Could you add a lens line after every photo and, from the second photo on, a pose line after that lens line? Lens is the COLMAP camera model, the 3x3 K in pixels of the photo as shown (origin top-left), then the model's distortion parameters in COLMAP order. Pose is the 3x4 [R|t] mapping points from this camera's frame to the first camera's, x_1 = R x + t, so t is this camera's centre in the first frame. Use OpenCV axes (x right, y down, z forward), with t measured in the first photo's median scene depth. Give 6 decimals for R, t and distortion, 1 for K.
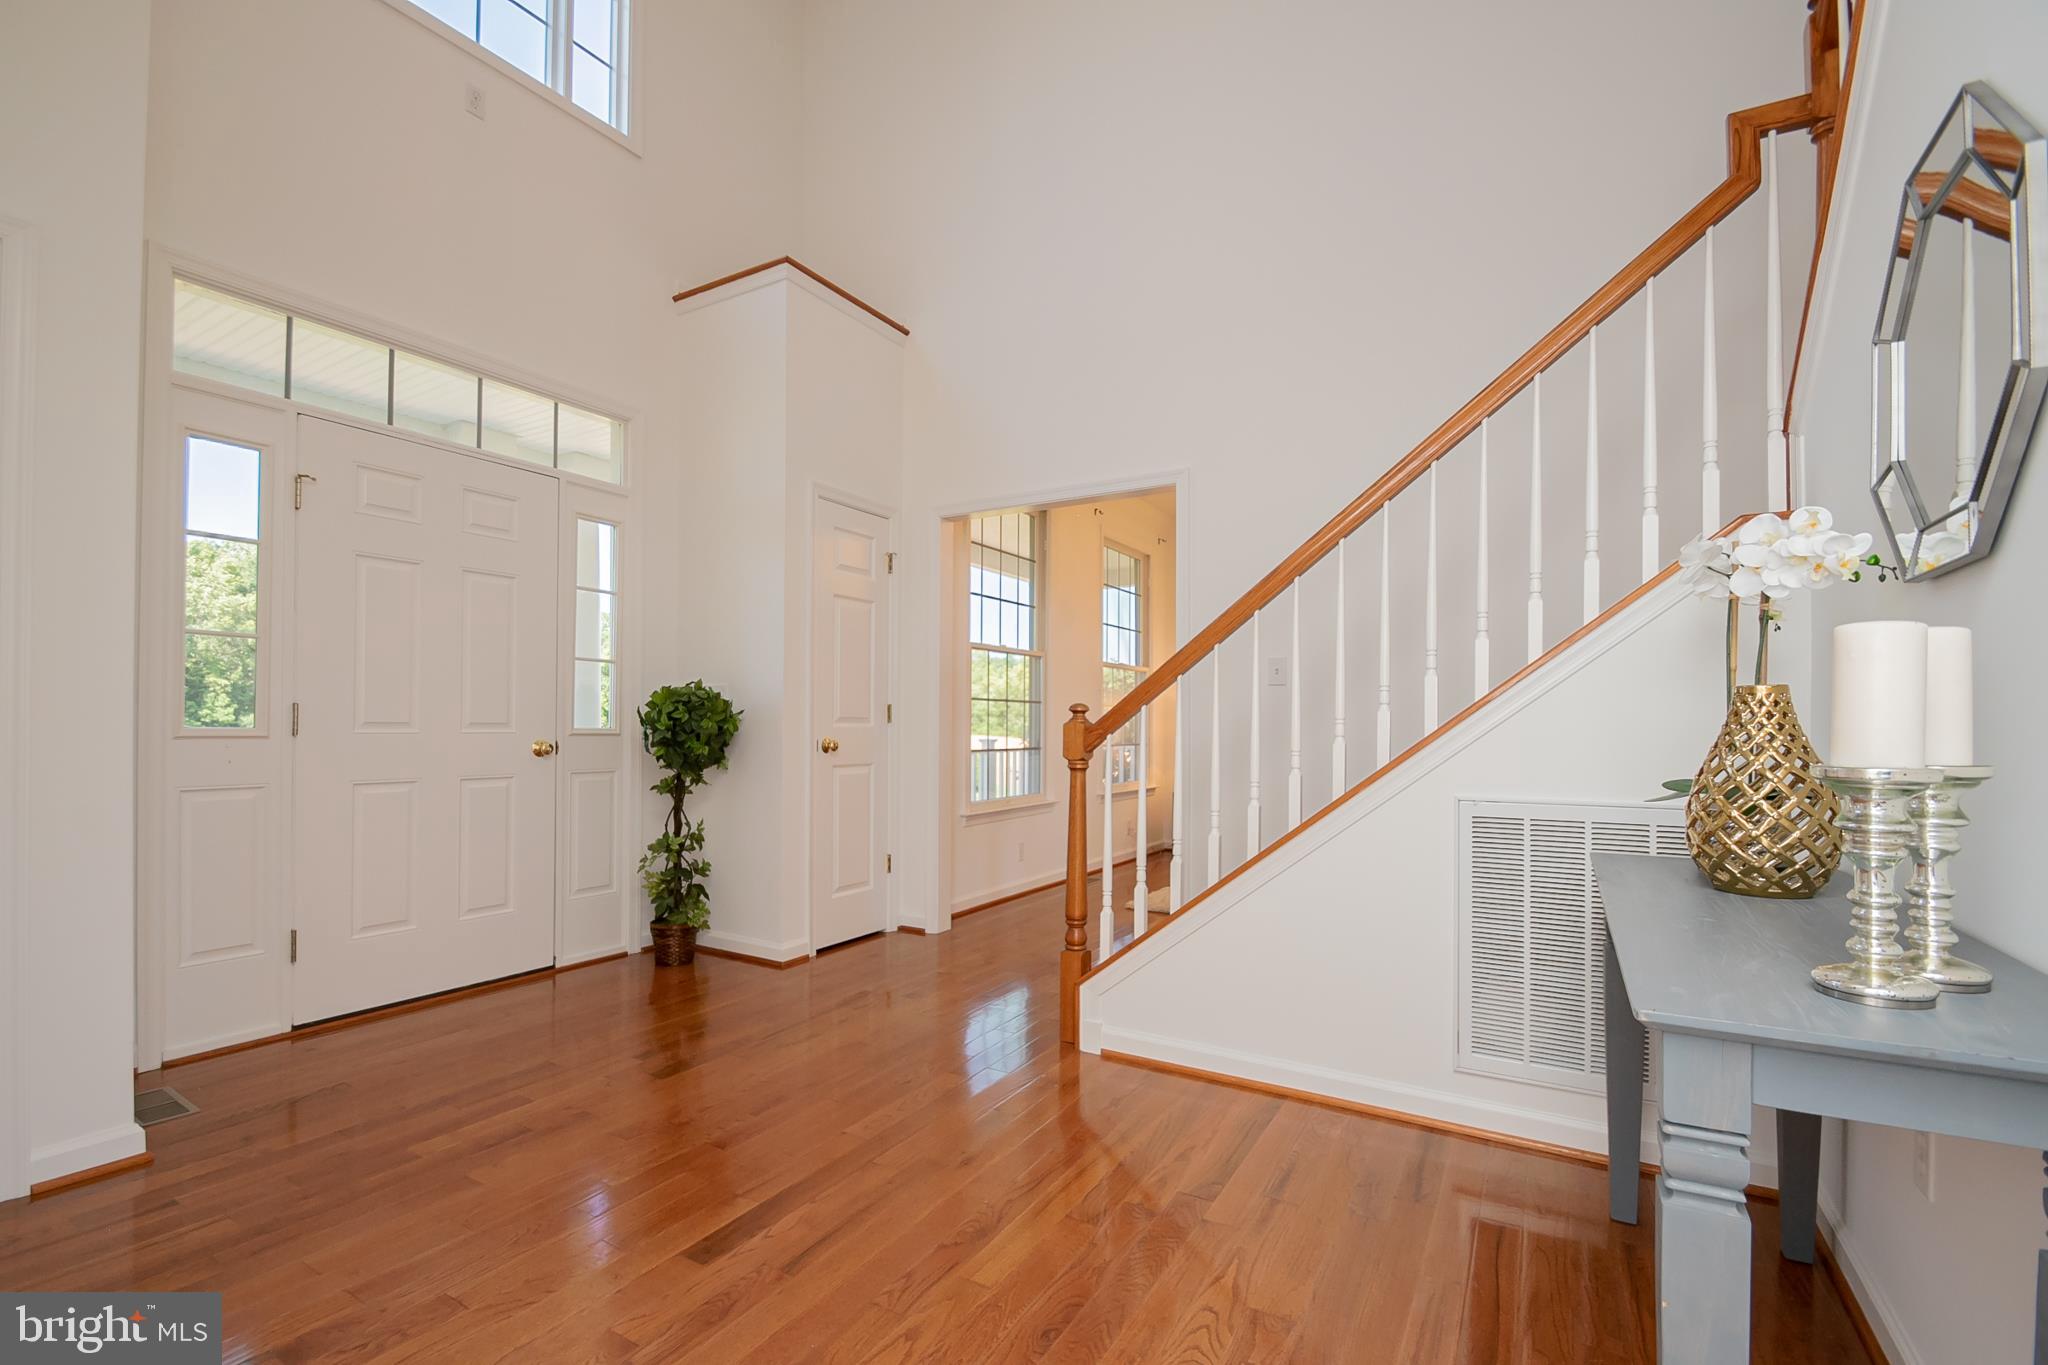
lens RADIAL K [[901.5, 0, 999.3], [0, 901.5, 720.5], [0, 0, 1]] dist [0.011536, -0.015574]
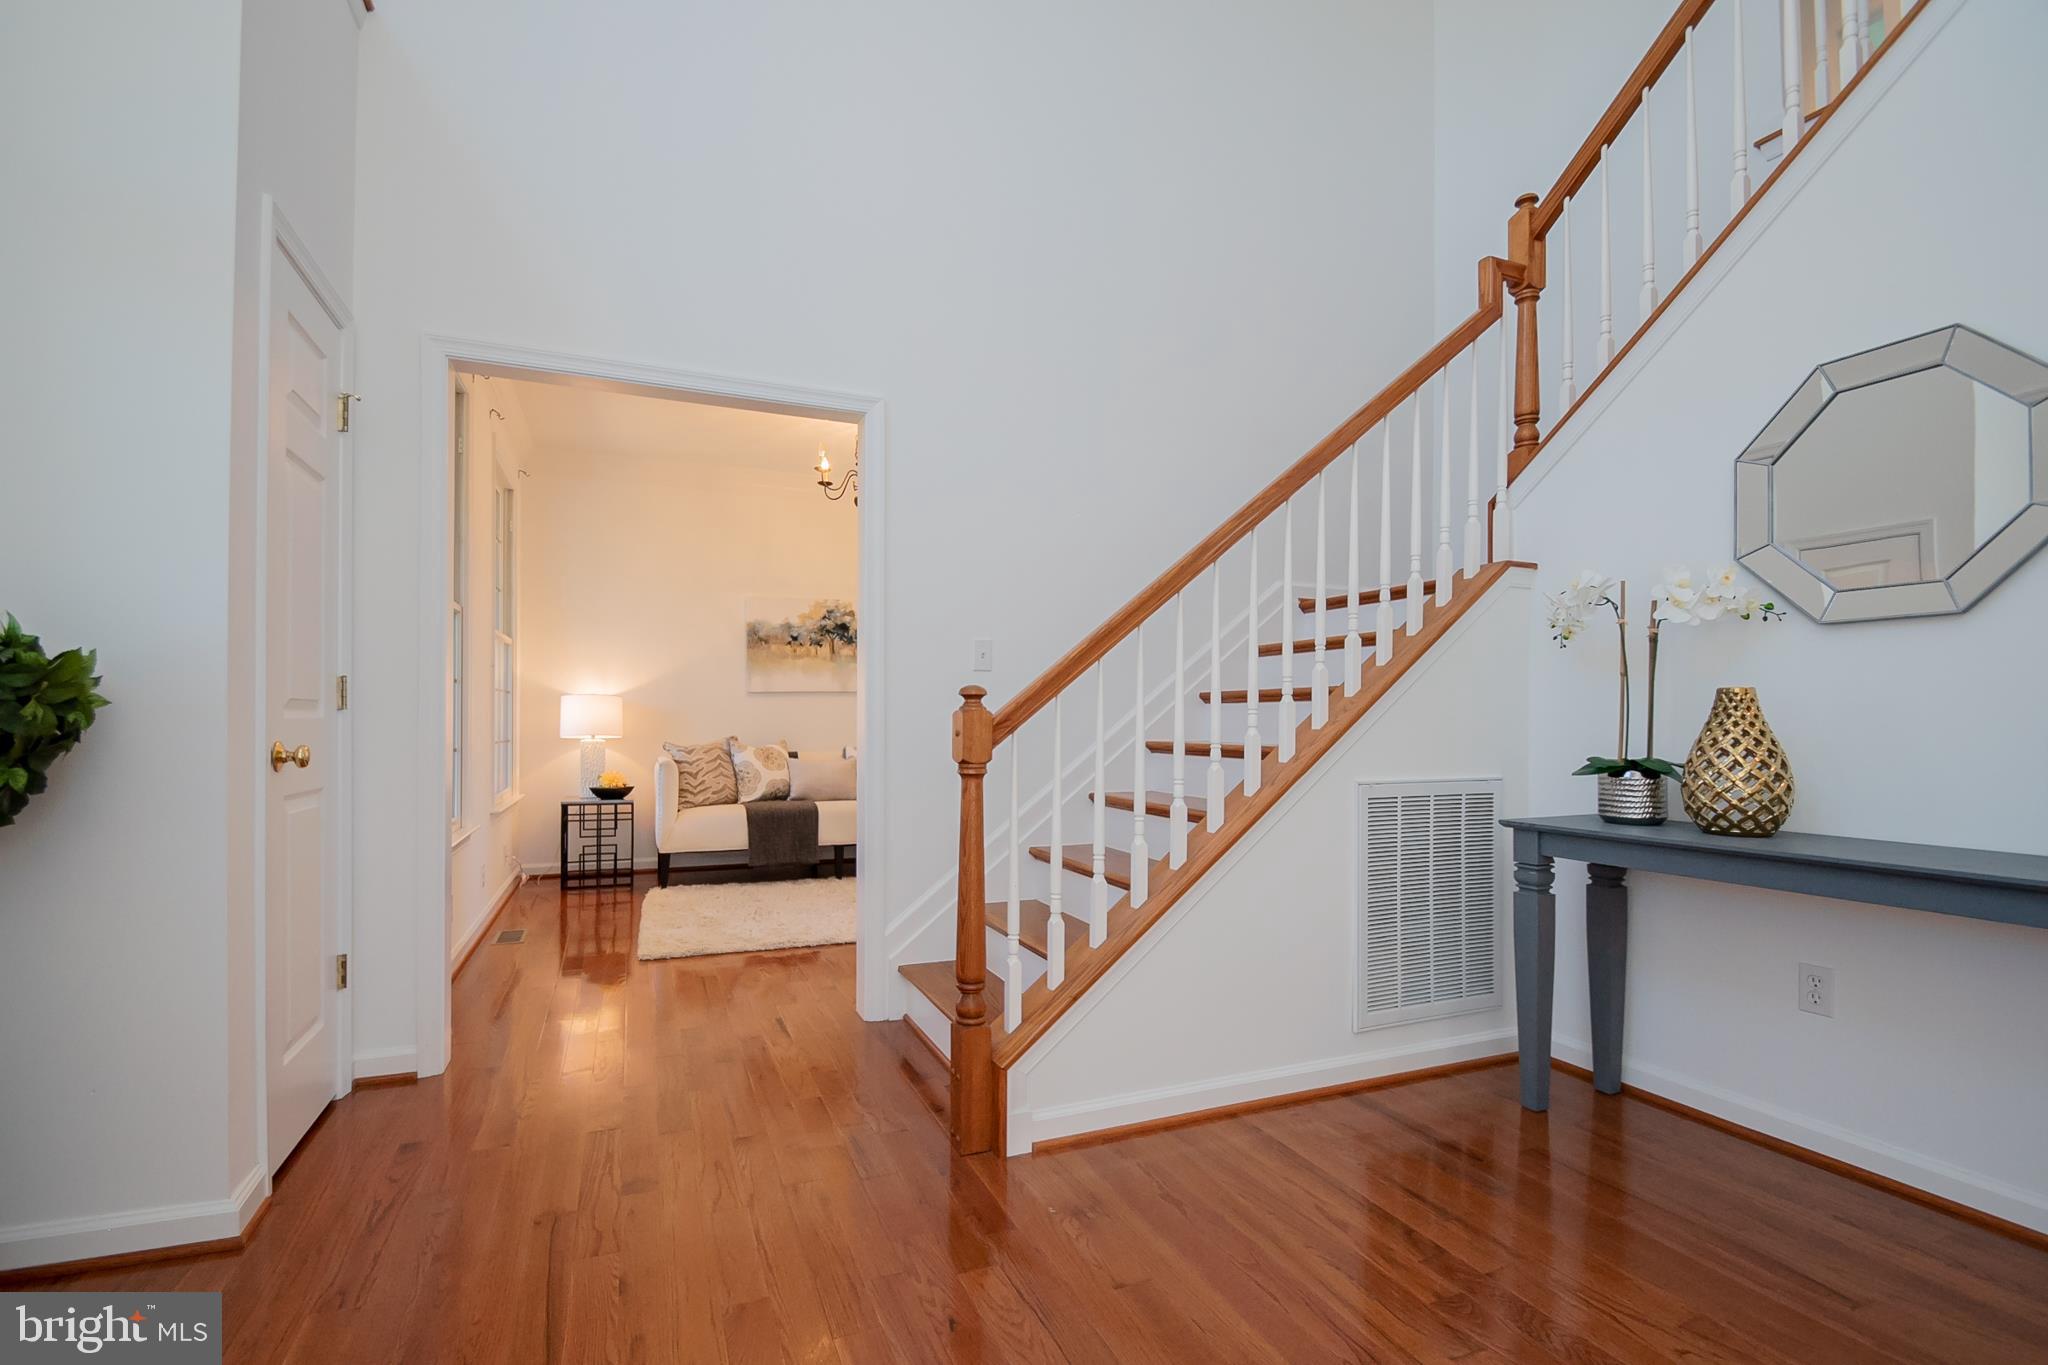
lens RADIAL K [[901.5, 0, 999.3], [0, 901.5, 720.5], [0, 0, 1]] dist [0.011536, -0.015574]
pose [[0.591448, -0.002092, 0.806340, -0.486737], [-0.004325, 0.999974, 0.005767, 0.005166], [-0.806331, -0.006898, 0.591424, 0.548387]]
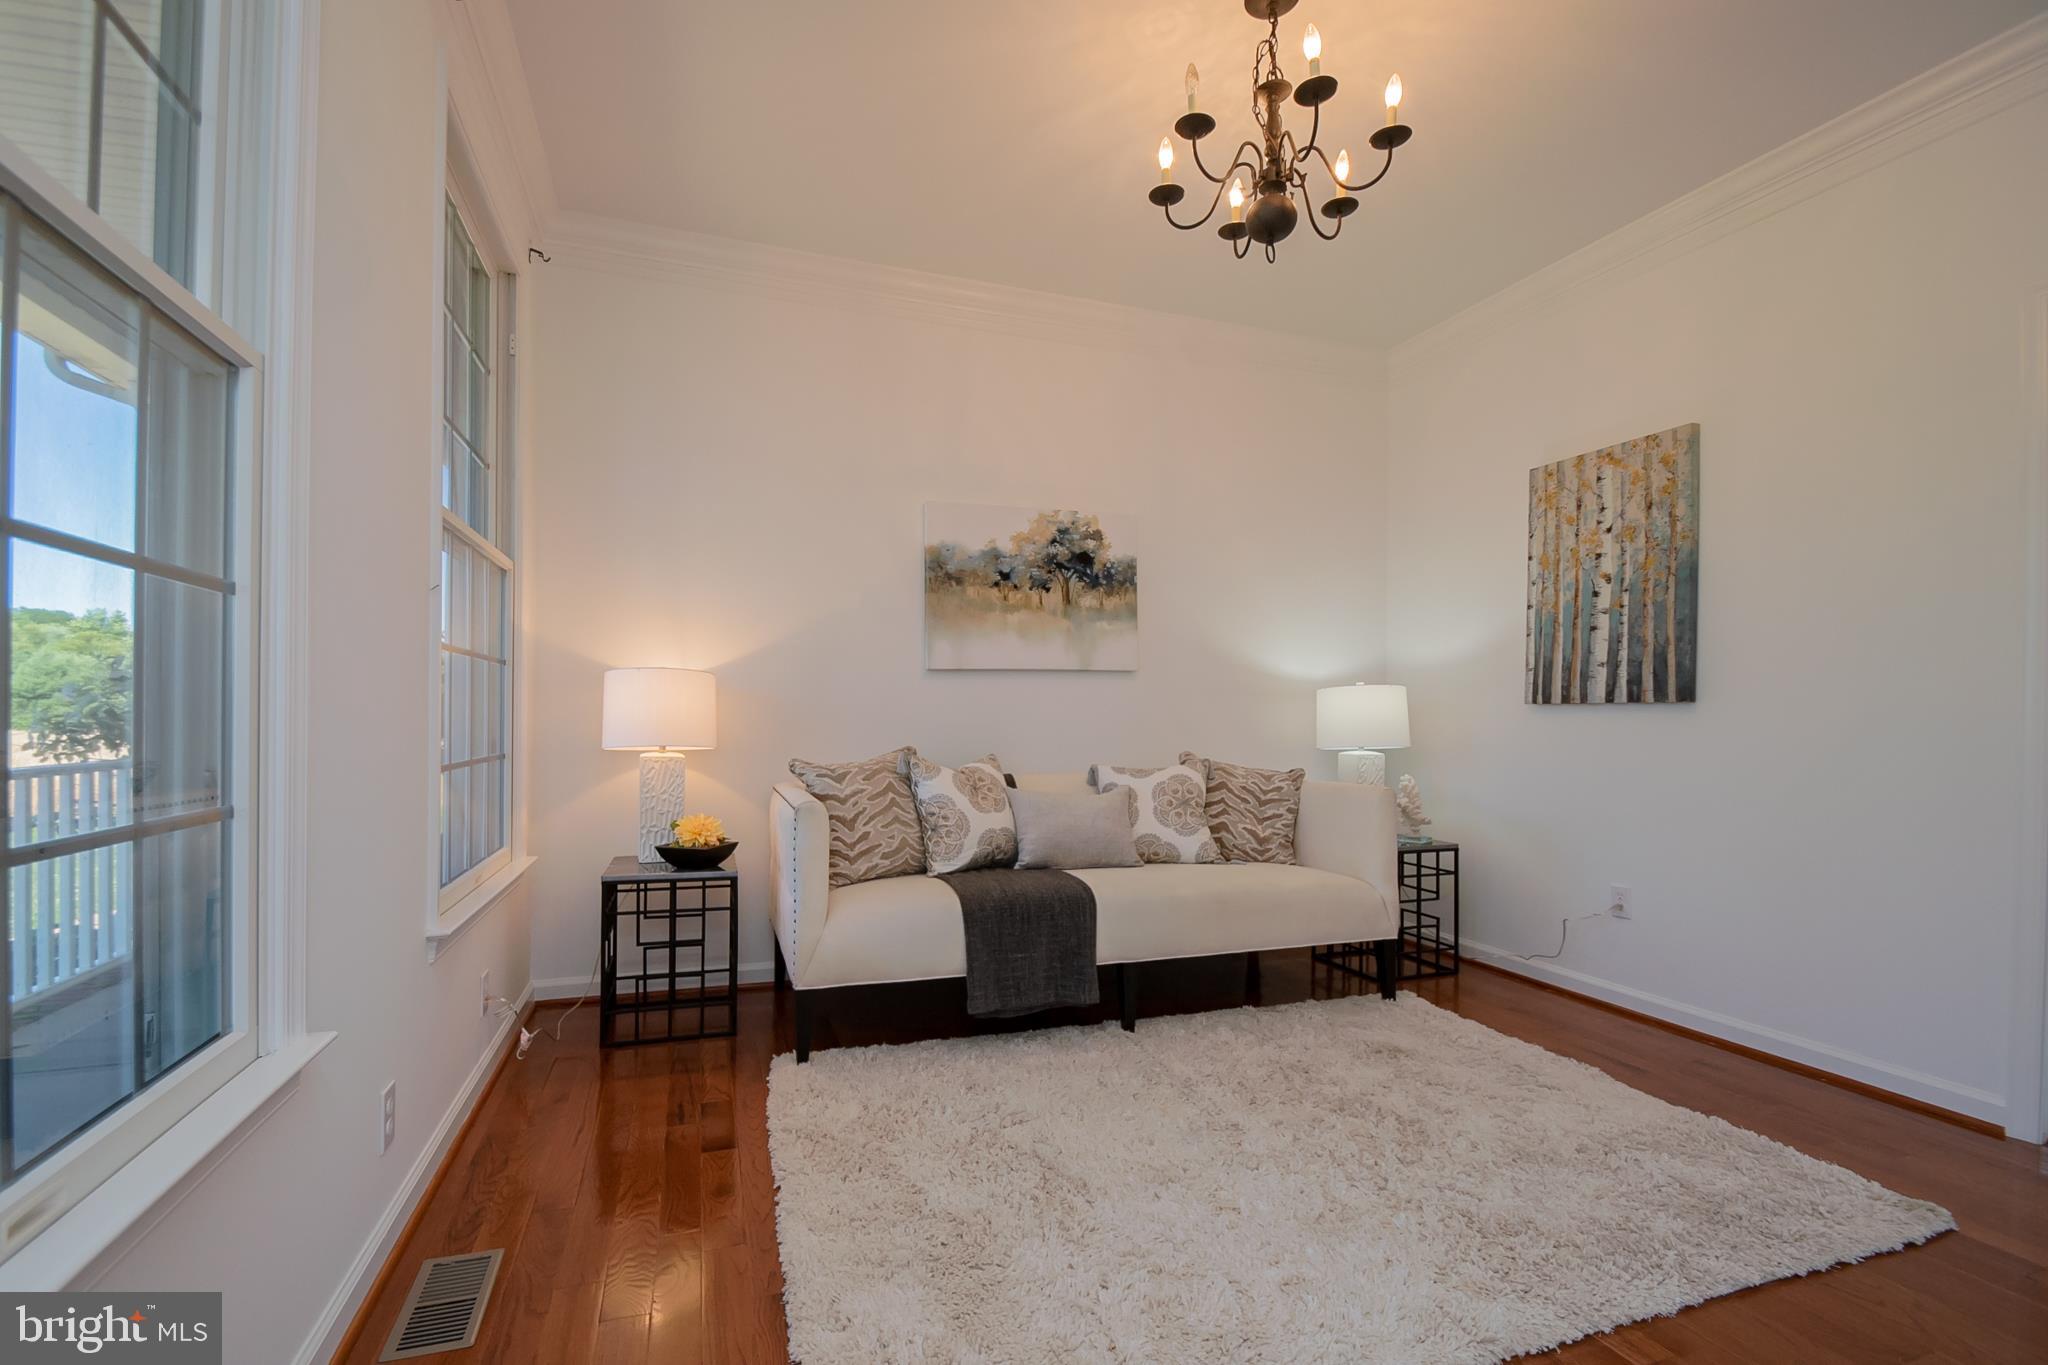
lens RADIAL K [[901.5, 0, 999.3], [0, 901.5, 720.5], [0, 0, 1]] dist [0.011536, -0.015574]
pose [[0.642100, -0.000737, 0.766621, -0.002666], [-0.009612, 0.999913, 0.009012, 0.010014], [-0.766561, -0.013155, 0.642037, 1.407036]]
